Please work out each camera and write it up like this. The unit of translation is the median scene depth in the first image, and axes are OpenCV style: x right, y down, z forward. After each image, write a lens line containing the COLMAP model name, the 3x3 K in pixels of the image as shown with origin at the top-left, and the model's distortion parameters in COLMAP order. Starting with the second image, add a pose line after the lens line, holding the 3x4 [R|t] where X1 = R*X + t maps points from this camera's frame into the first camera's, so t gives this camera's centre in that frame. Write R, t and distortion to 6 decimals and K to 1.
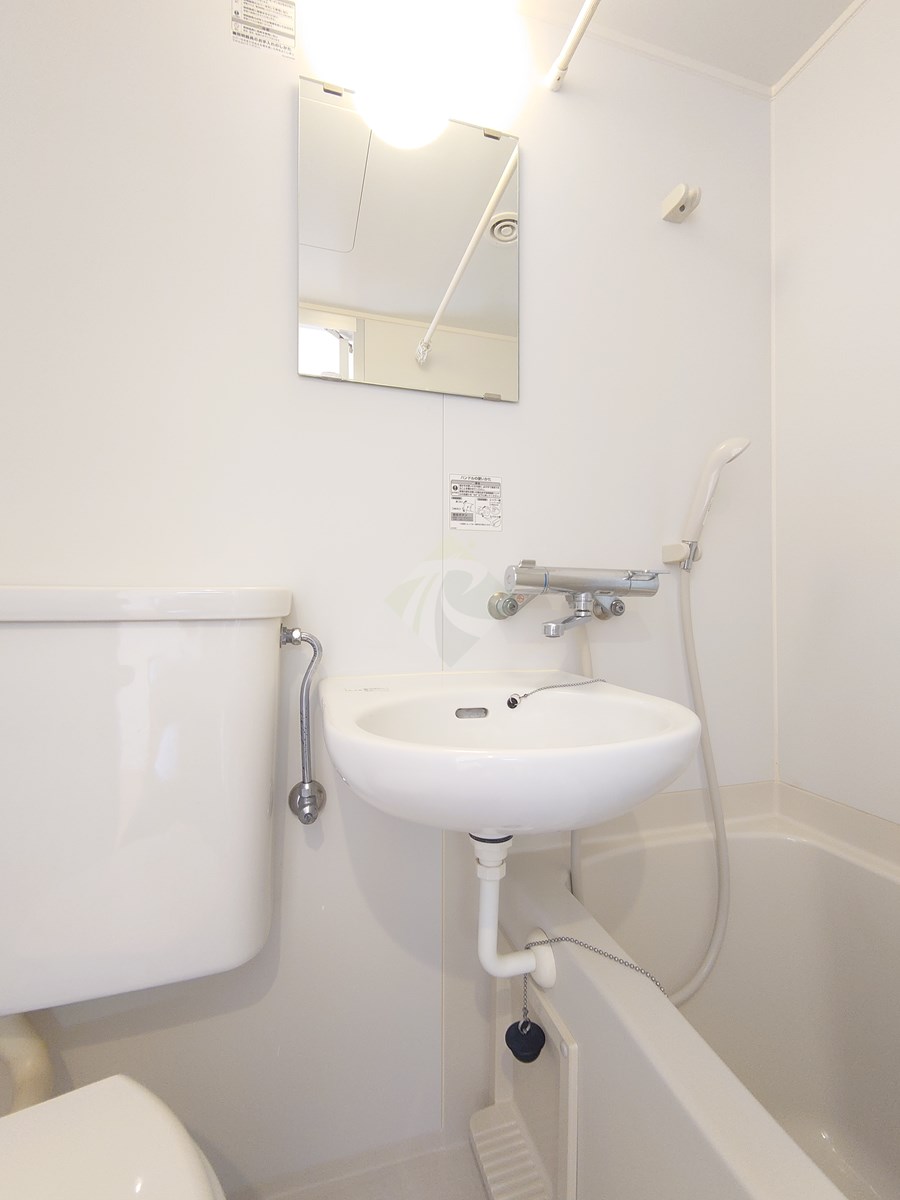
lens RADIAL K [[519.3, 0, 450.0], [0, 519.3, 600.0], [0, 0, 1]] dist [0.001997, -0.000129]
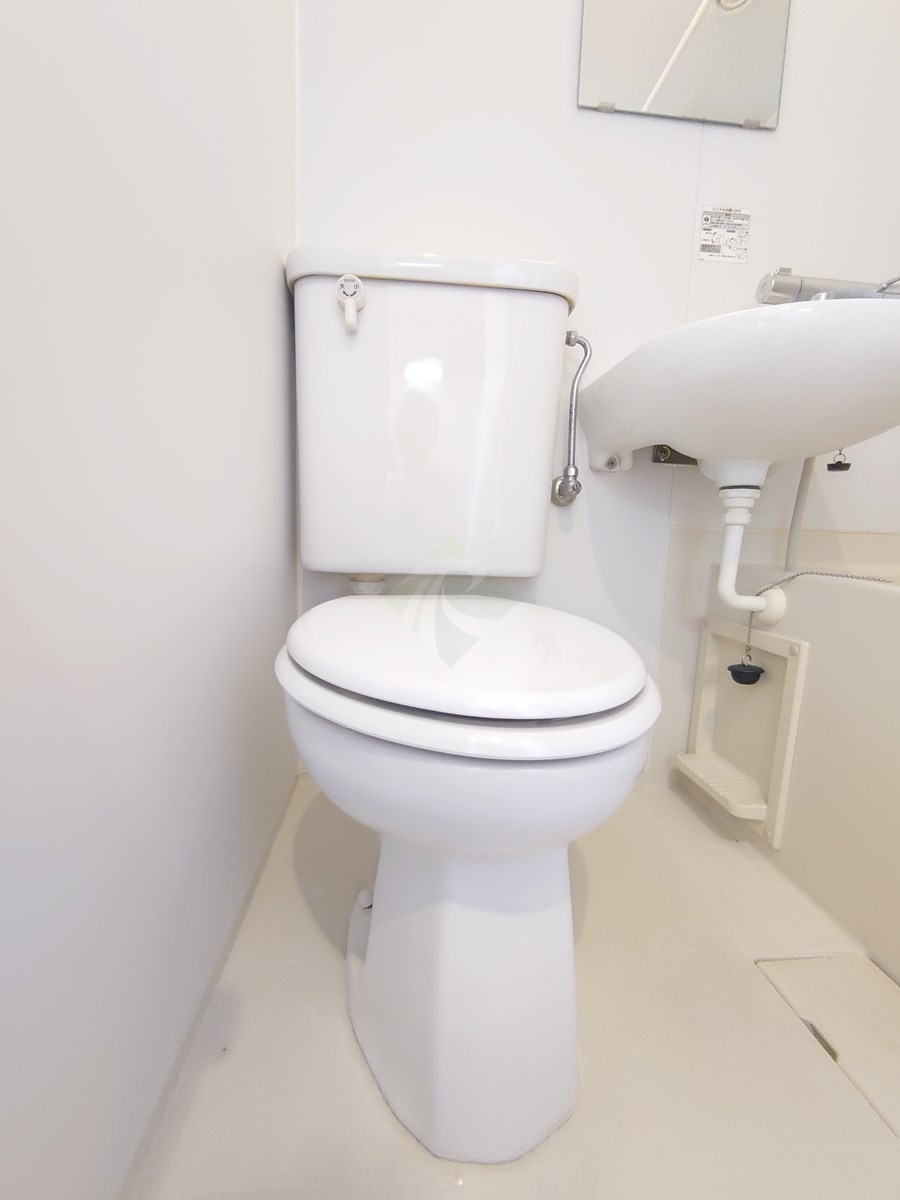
lens RADIAL K [[519.3, 0, 450.0], [0, 519.3, 600.0], [0, 0, 1]] dist [0.001997, -0.000129]
pose [[0.979622, 0.057321, -0.192497, -0.259627], [-0.030673, 0.989865, 0.138662, 0.435444], [0.198494, -0.129932, 0.971451, -0.260597]]
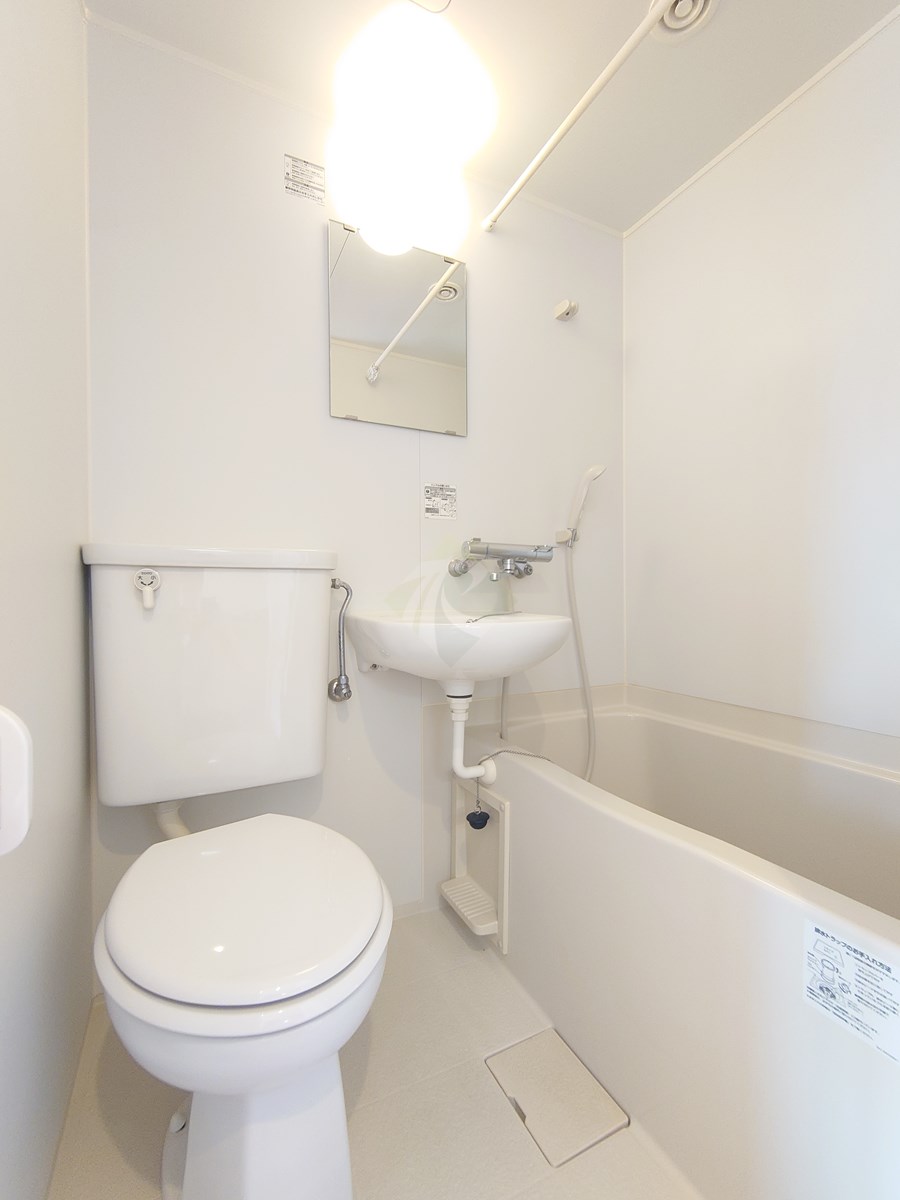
lens RADIAL K [[519.3, 0, 450.0], [0, 519.3, 600.0], [0, 0, 1]] dist [0.001997, -0.000129]
pose [[0.984717, -0.007397, 0.174007, -0.195574], [0.004345, 0.999830, 0.017915, 0.079478], [-0.174110, -0.016885, 0.984581, -0.536166]]
